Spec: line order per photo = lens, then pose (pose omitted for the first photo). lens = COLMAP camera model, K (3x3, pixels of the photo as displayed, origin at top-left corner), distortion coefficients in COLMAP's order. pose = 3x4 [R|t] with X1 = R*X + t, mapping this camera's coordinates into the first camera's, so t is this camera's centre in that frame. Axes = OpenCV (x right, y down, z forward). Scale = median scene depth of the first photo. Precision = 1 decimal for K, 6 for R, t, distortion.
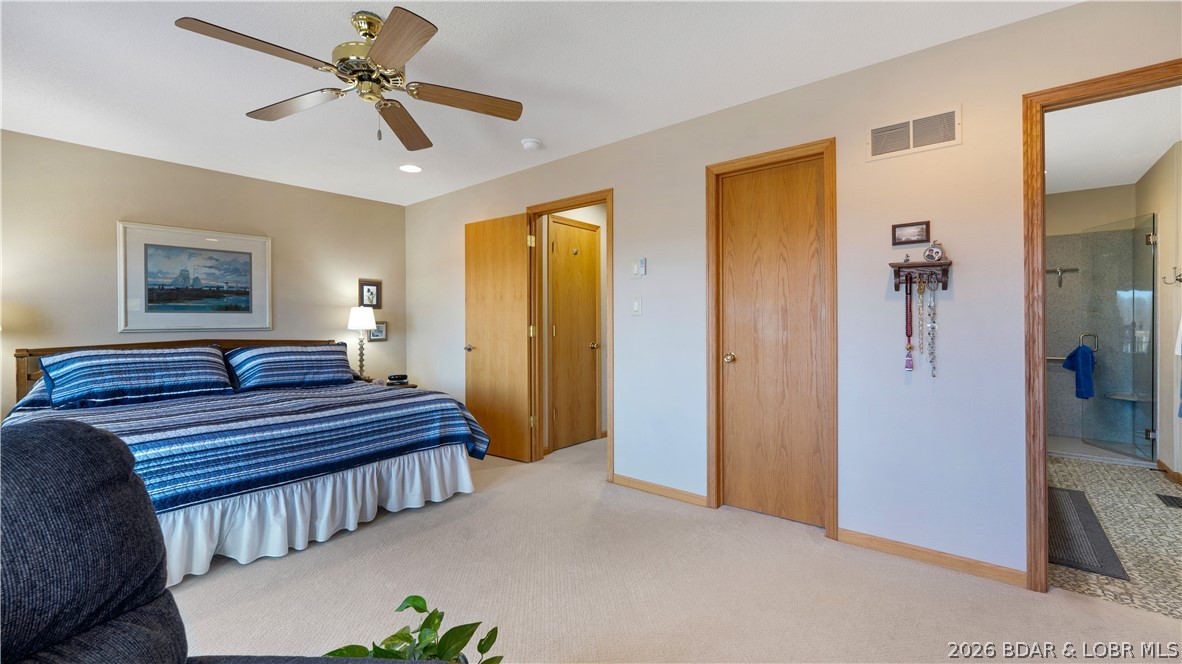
lens RADIAL K [[486.2, 0, 588.8], [0, 486.2, 324.1], [0, 0, 1]] dist [-0.008177, -0.000754]
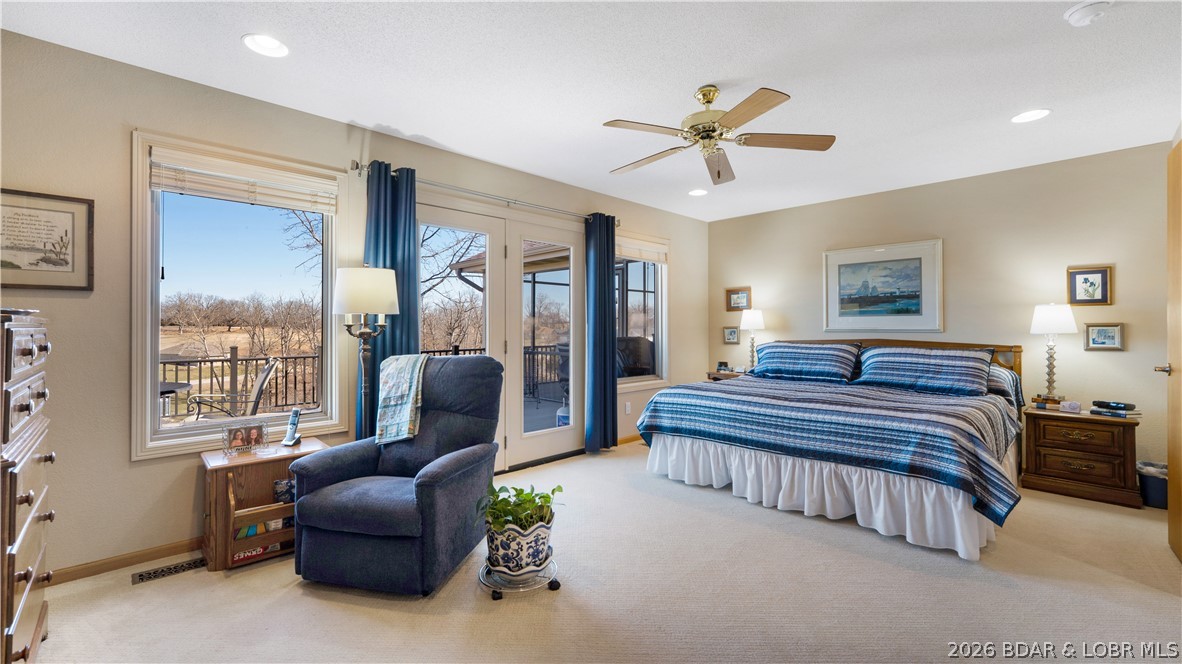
lens RADIAL K [[486.2, 0, 588.9], [0, 486.2, 327.8], [0, 0, 1]] dist [-0.008177, -0.000754]
pose [[-0.098227, 0.008387, -0.995129, 0.466531], [-0.002362, 0.999960, 0.008661, -0.003966], [0.995161, 0.003201, -0.098203, 0.447209]]
